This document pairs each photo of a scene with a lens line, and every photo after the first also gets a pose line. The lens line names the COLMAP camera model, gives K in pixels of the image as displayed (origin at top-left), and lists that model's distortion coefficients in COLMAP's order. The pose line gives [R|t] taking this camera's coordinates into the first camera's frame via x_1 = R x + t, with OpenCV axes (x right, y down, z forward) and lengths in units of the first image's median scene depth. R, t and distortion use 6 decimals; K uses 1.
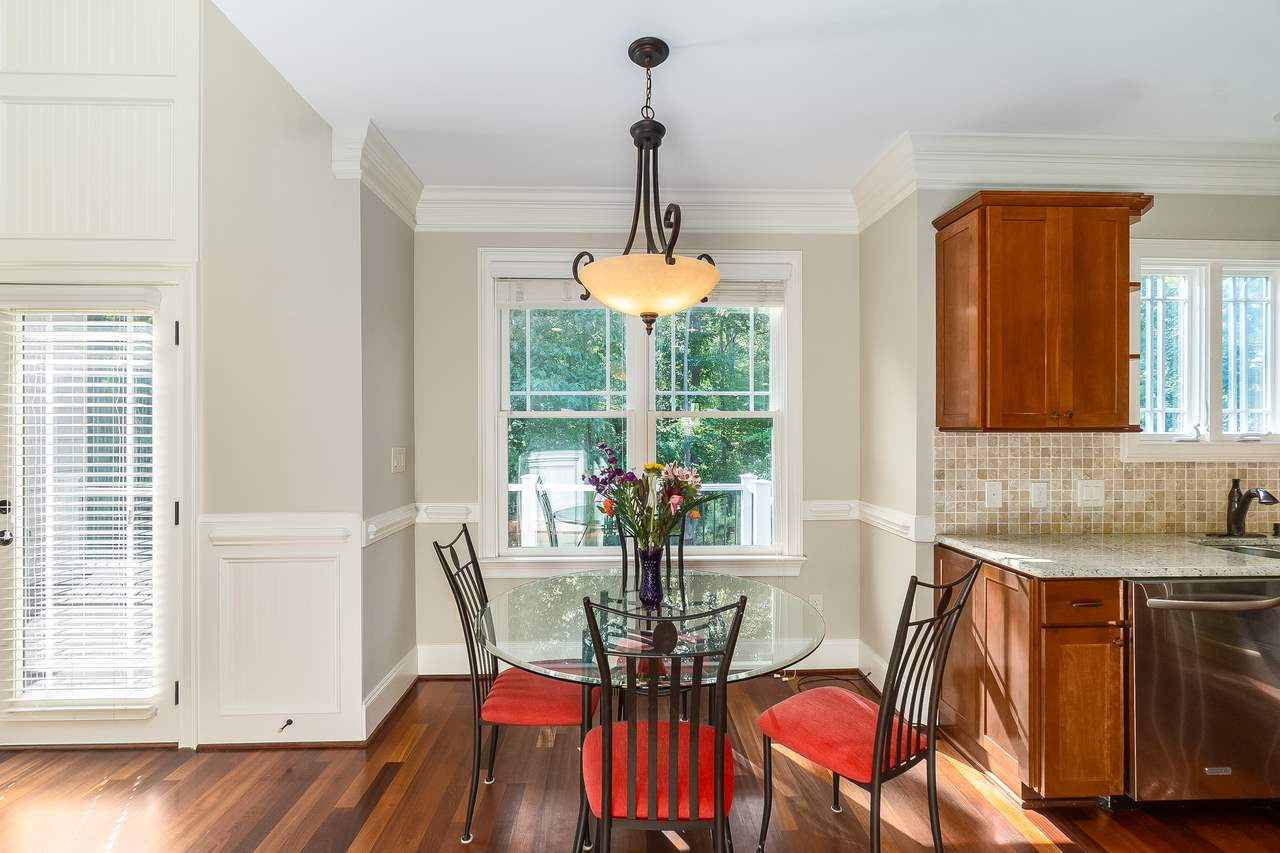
lens RADIAL K [[552.3, 0, 639.4], [0, 552.3, 427.8], [0, 0, 1]] dist [-0.004308, -0.000509]
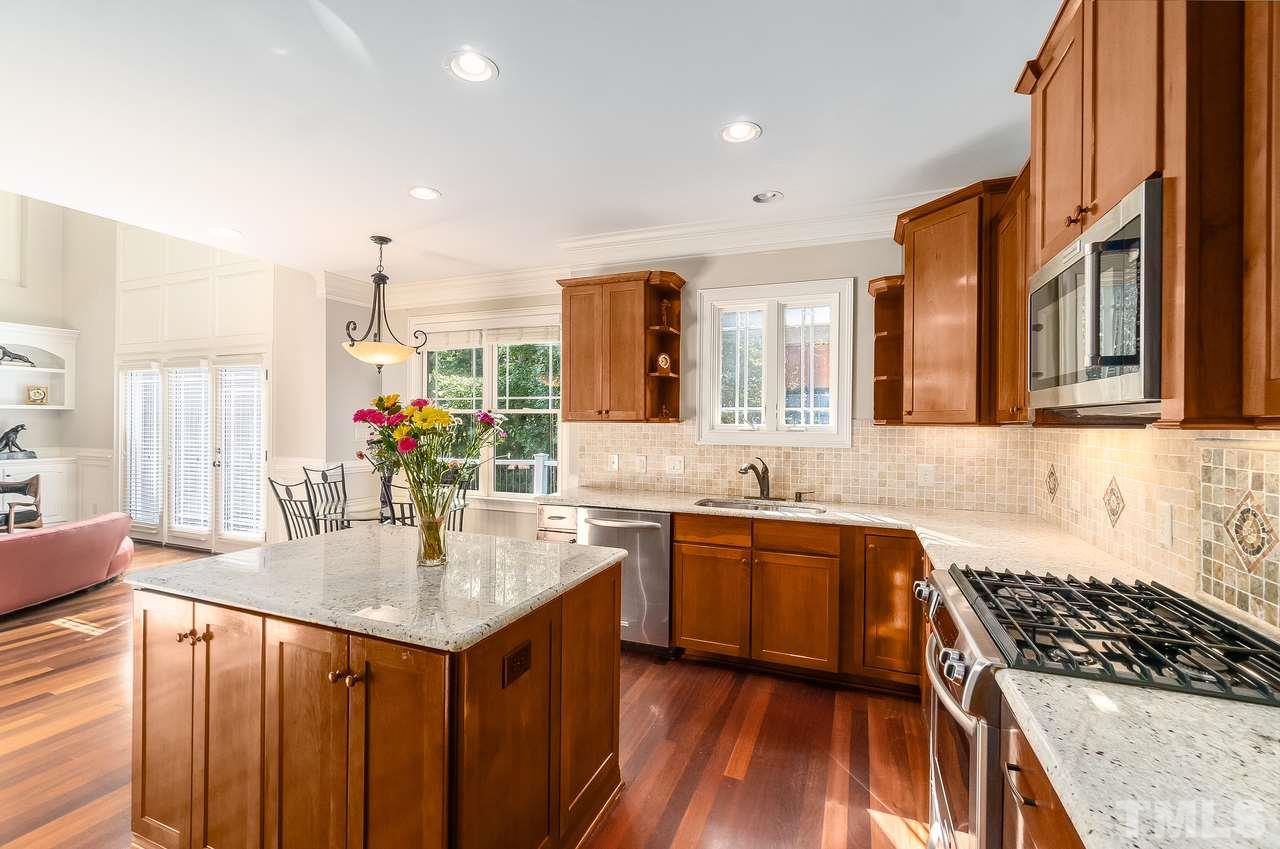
lens RADIAL K [[552.3, 0, 636.4], [0, 552.3, 415.5], [0, 0, 1]] dist [-0.004308, -0.000509]
pose [[0.918076, 0.003294, -0.396391, 1.314744], [-0.009049, 0.999879, -0.012649, 0.006445], [0.396301, 0.015200, 0.917995, -0.408129]]
